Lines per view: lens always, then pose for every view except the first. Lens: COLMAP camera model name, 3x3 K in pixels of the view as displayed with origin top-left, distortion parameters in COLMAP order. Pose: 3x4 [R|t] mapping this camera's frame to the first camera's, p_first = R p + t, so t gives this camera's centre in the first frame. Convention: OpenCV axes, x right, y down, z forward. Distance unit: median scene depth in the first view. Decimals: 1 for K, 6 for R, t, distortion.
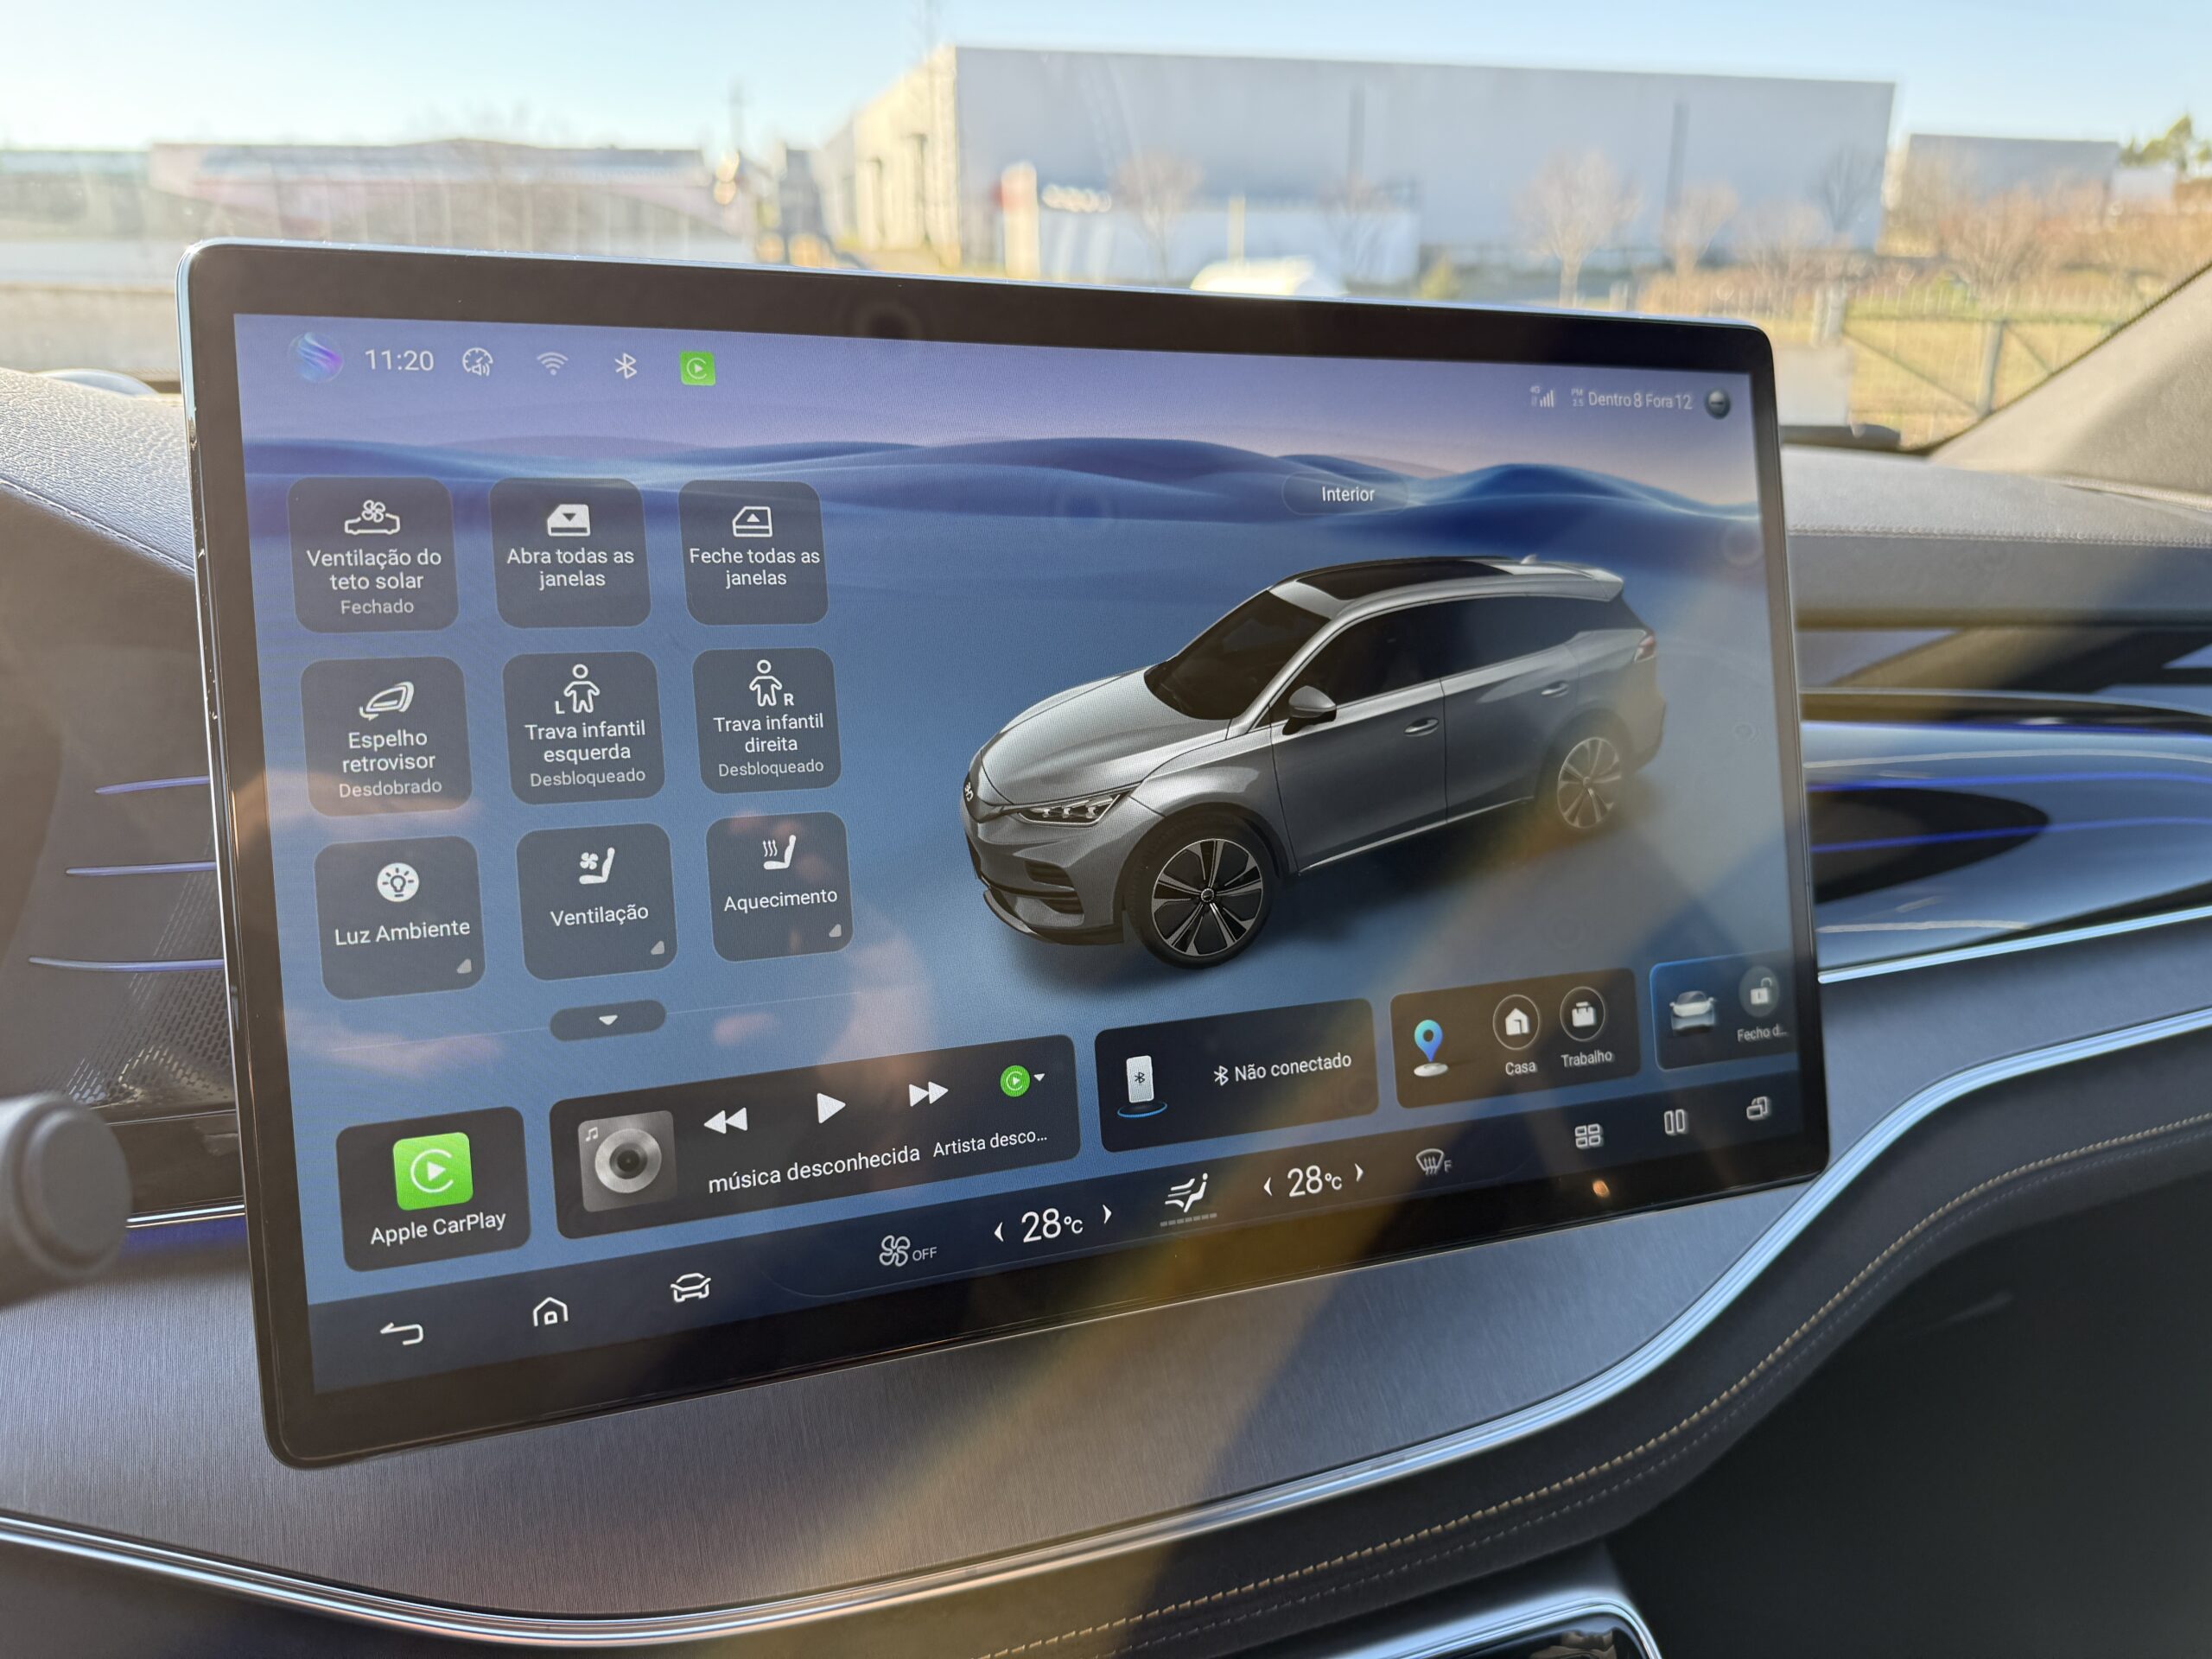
lens RADIAL K [[1576.3, 0, 1106.0], [0, 1576.3, 829.5], [0, 0, 1]] dist [0.069316, -0.137661]
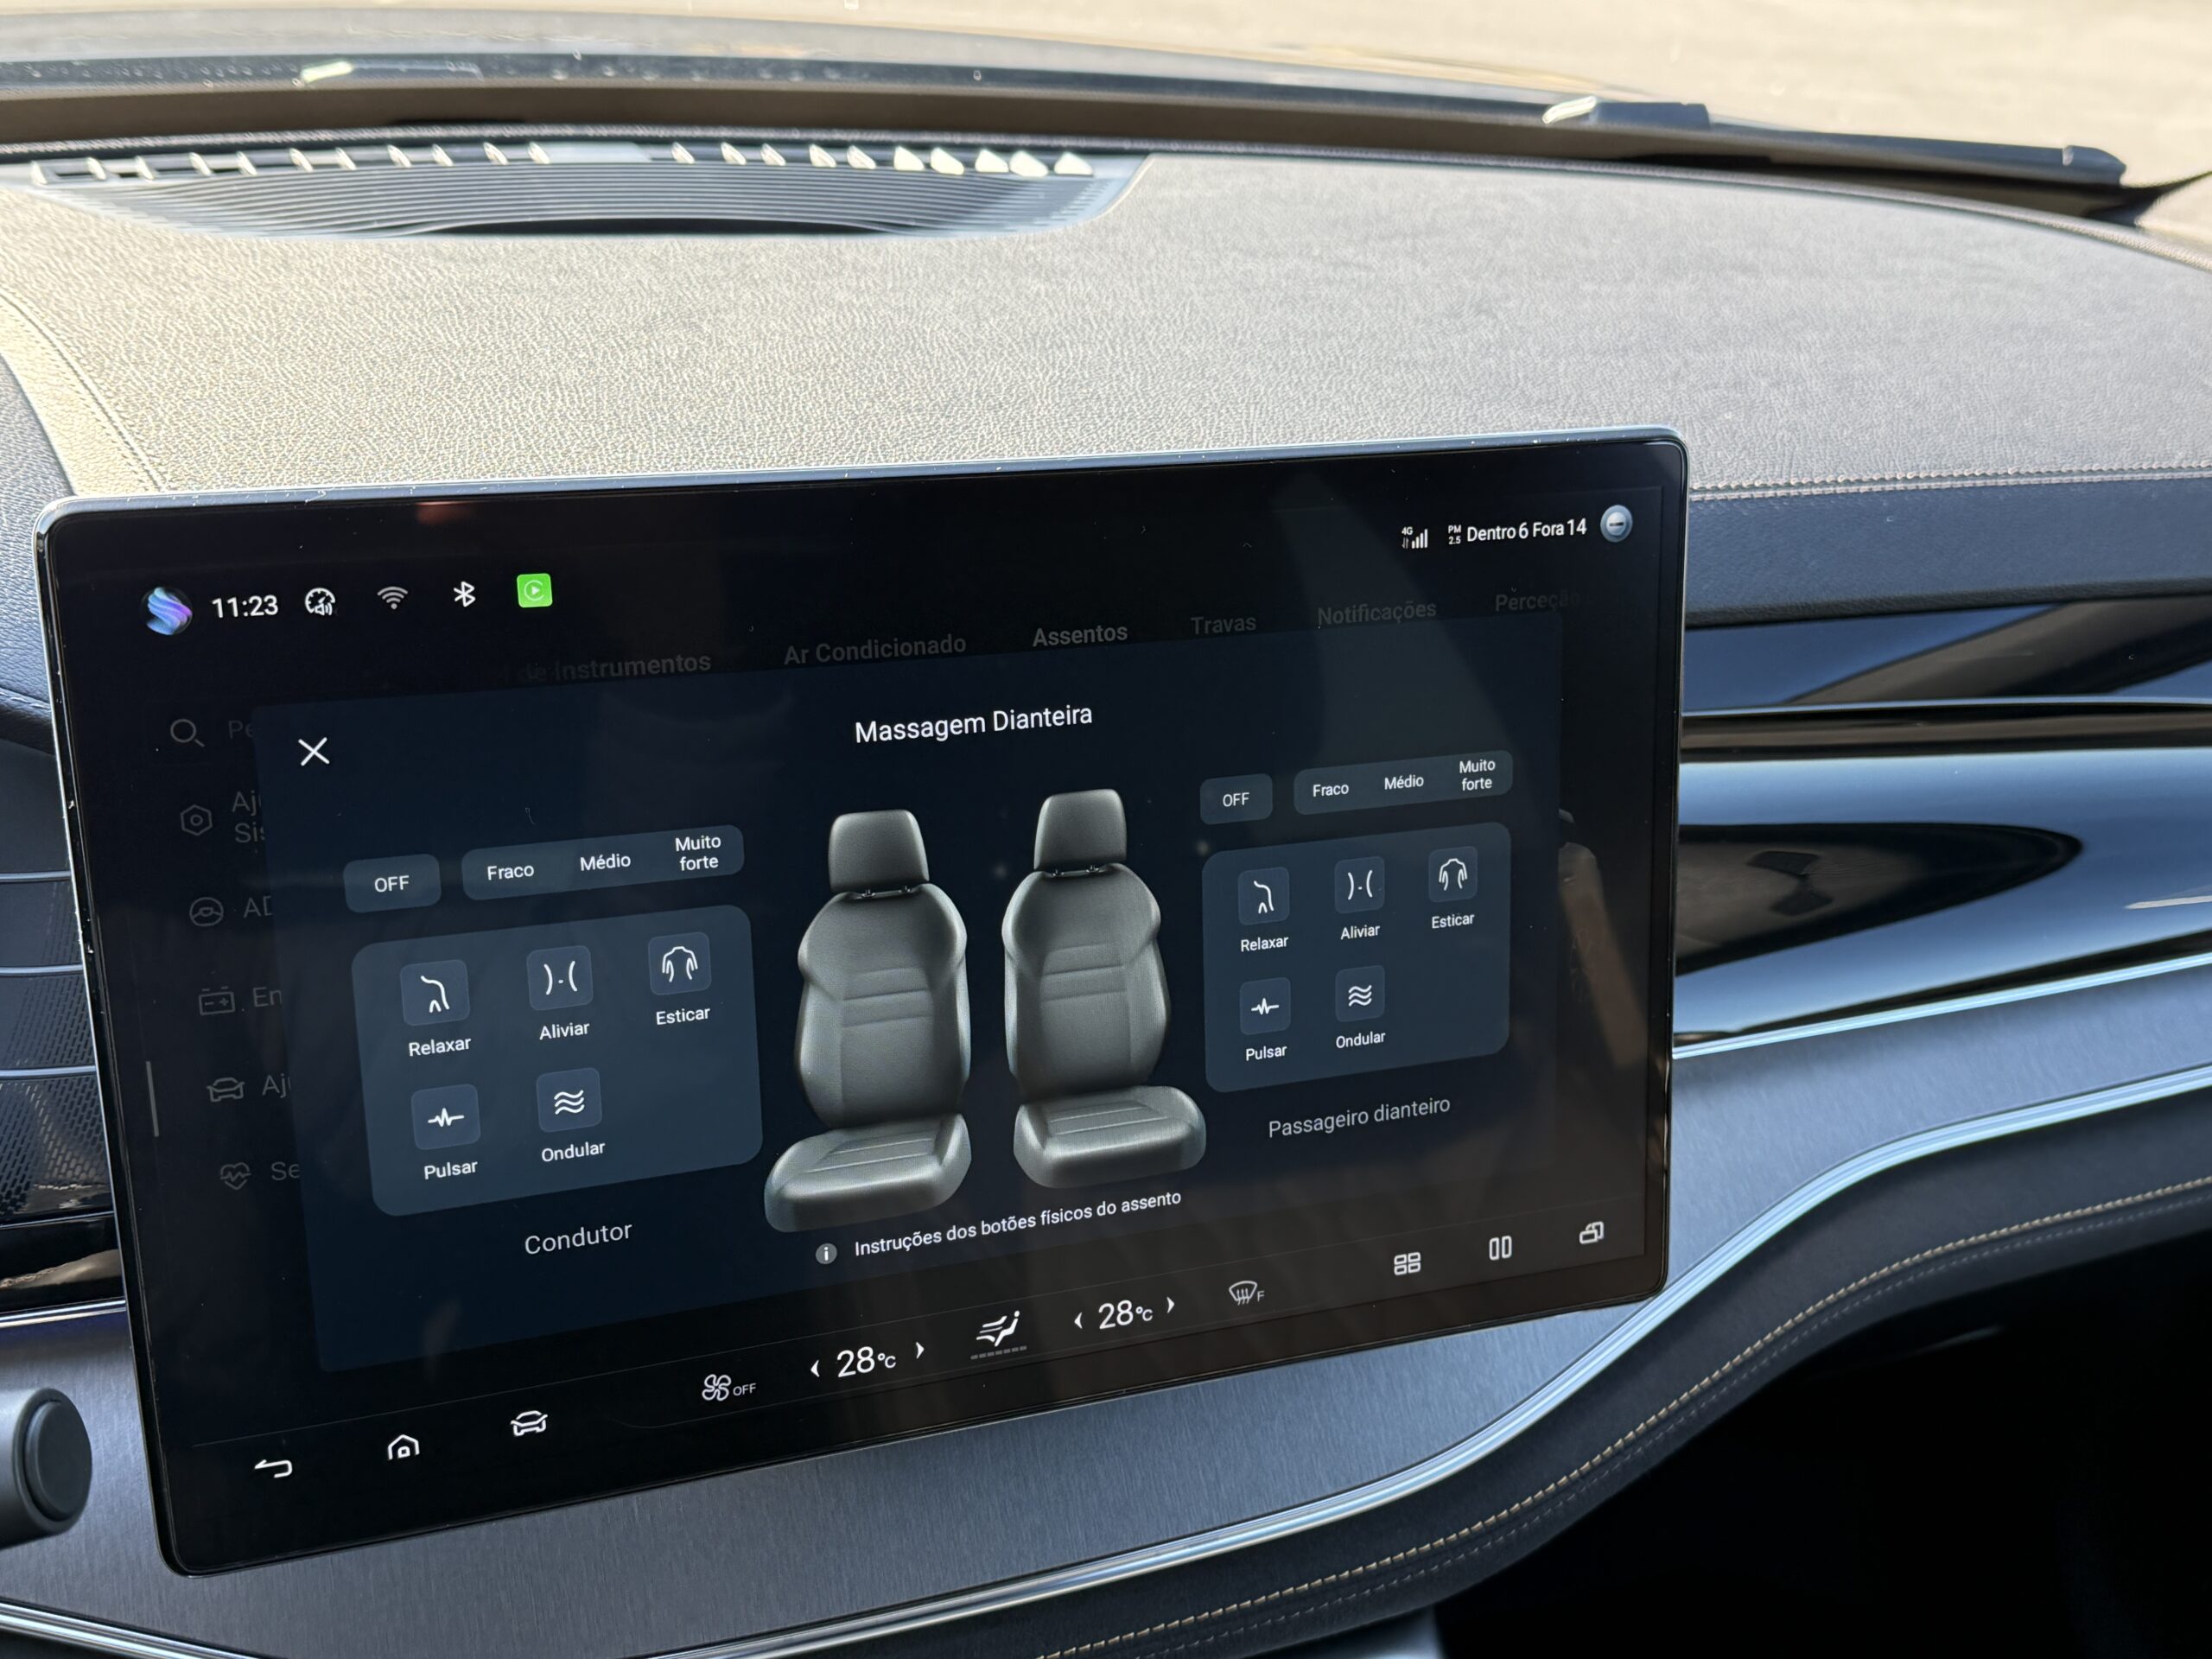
lens RADIAL K [[2335.1, 0, 1102.7], [0, 2335.1, 838.5], [0, 0, 1]] dist [0.228058, -0.584174]
pose [[0.998798, 0.048514, -0.007011, 0.102084], [-0.045848, 0.975202, 0.216517, -0.382210], [0.017341, -0.215935, 0.976254, -0.411616]]
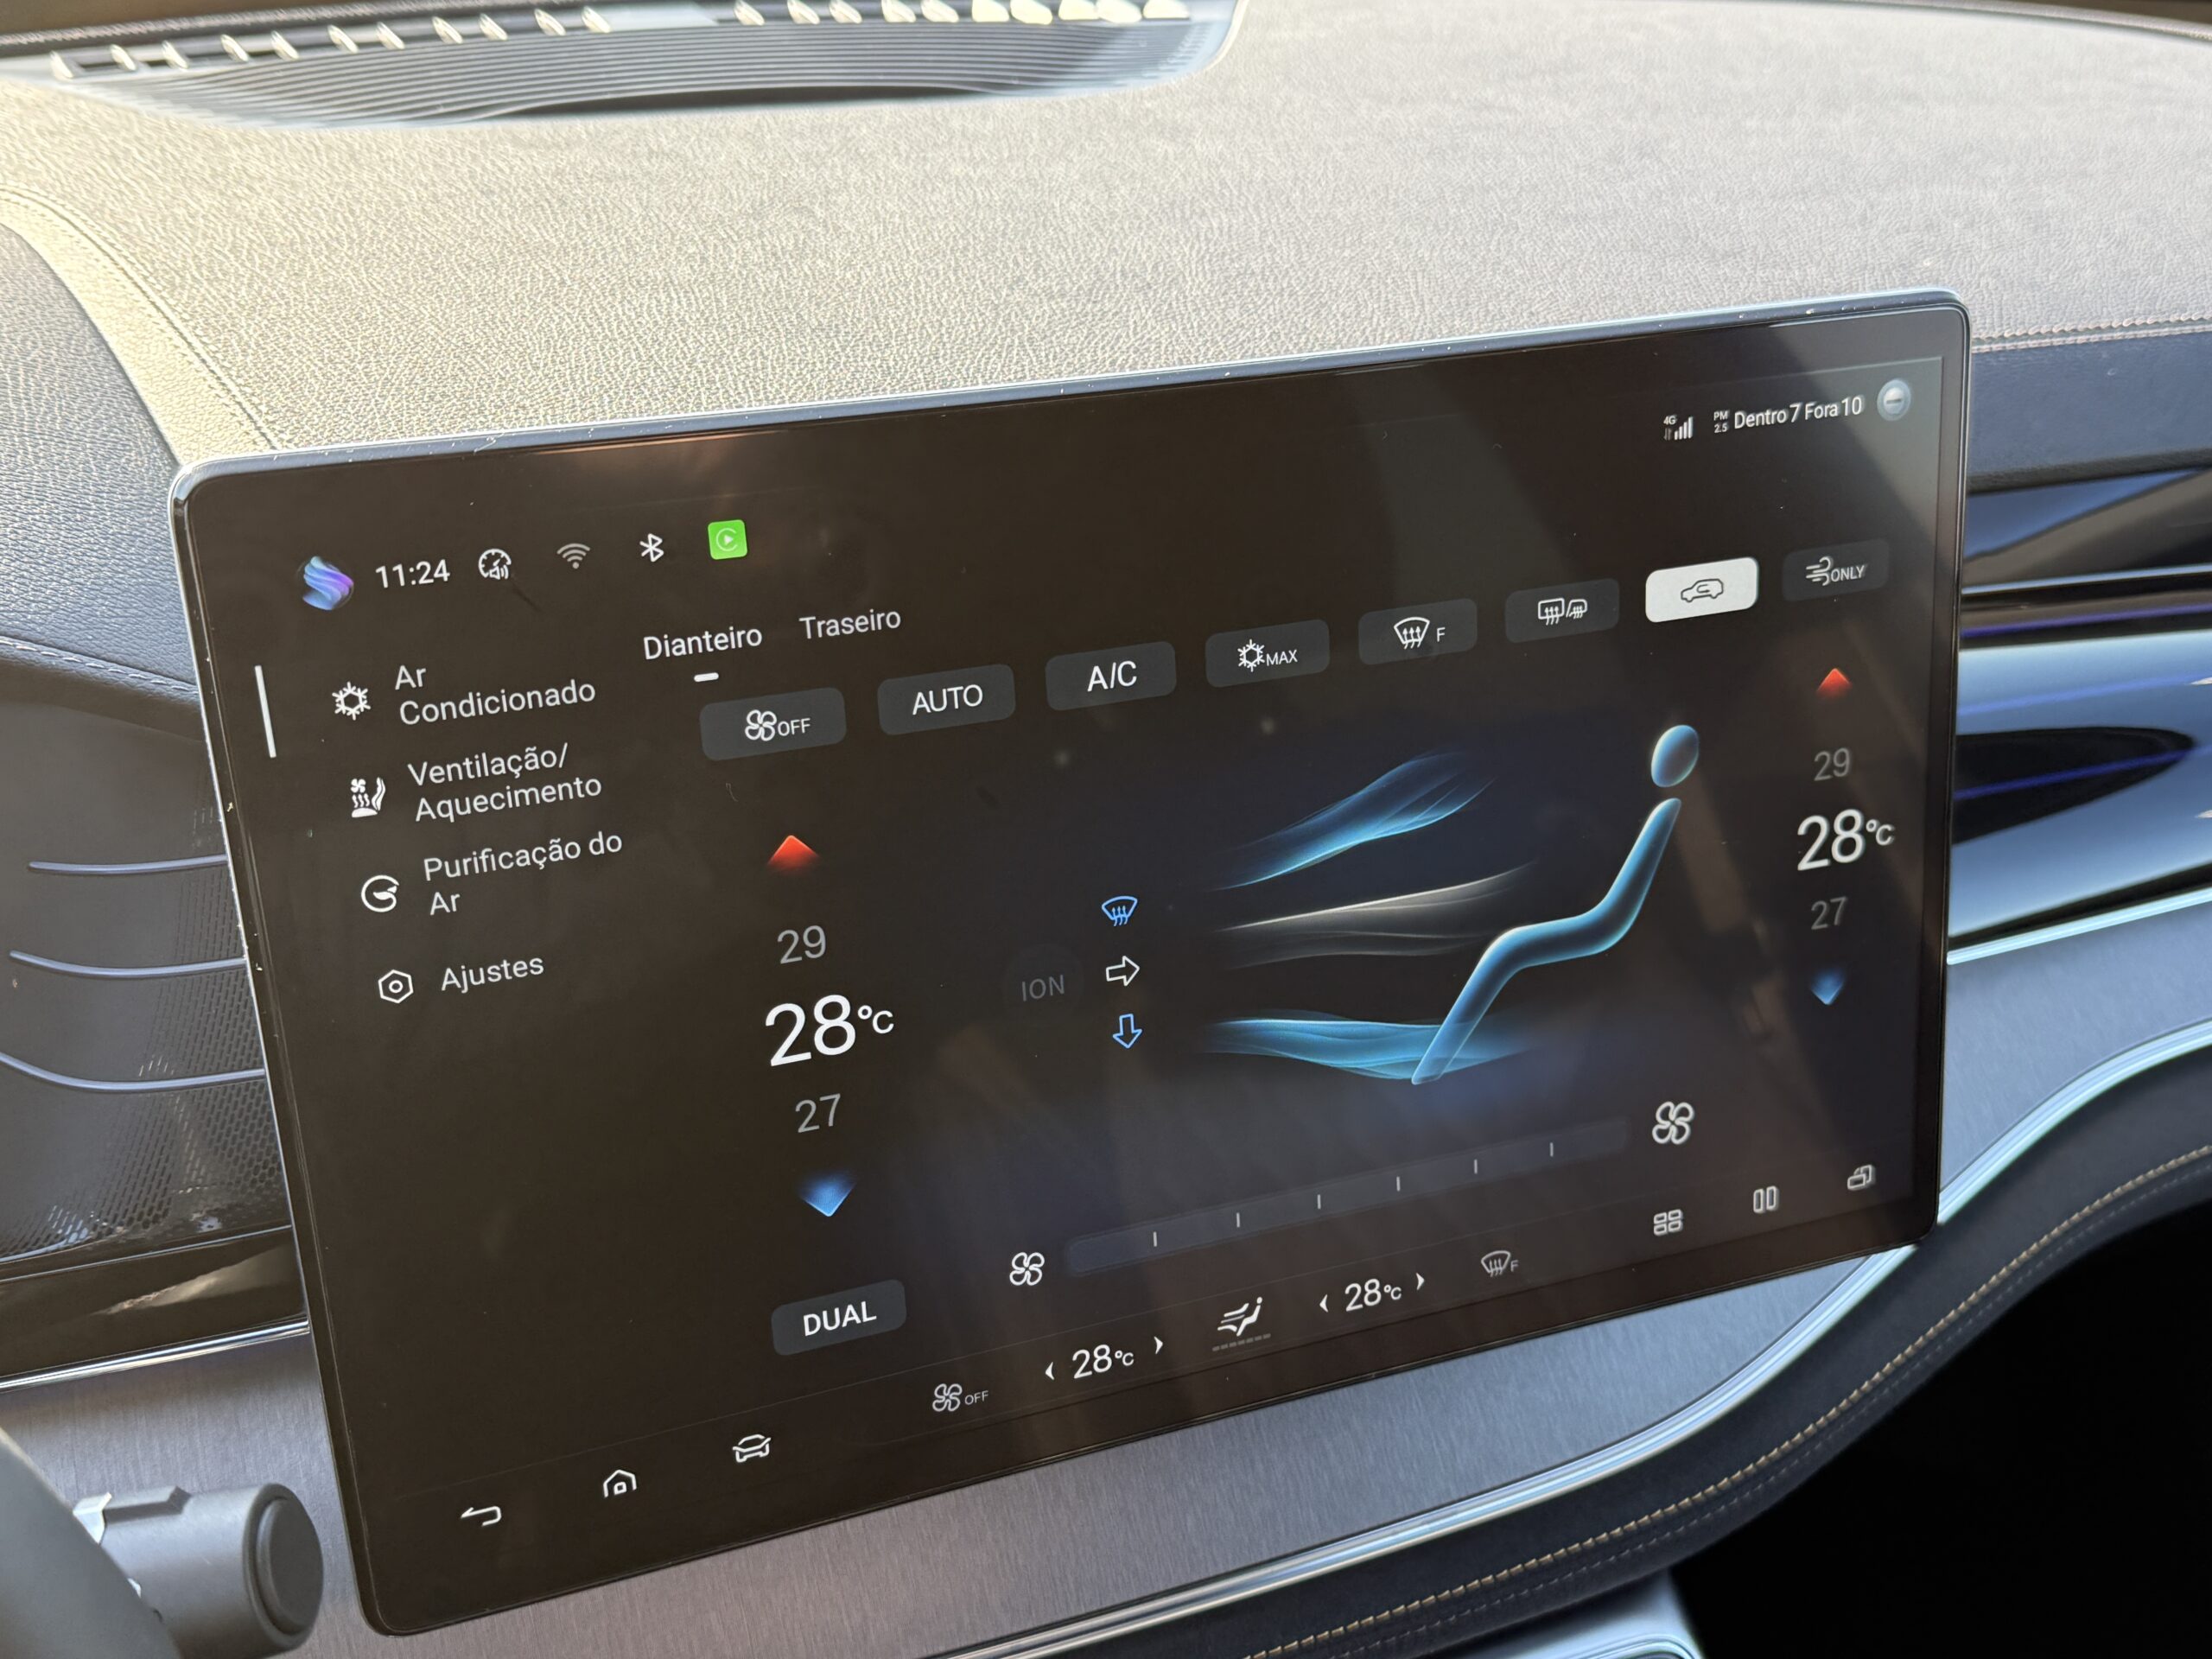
lens RADIAL K [[2335.1, 0, 1102.7], [0, 2335.1, 838.5], [0, 0, 1]] dist [0.228058, -0.584174]
pose [[0.999956, 0.008989, 0.002658, -0.035024], [-0.009373, 0.960454, 0.278282, -0.399405], [-0.000052, -0.278295, 0.960496, -0.271101]]
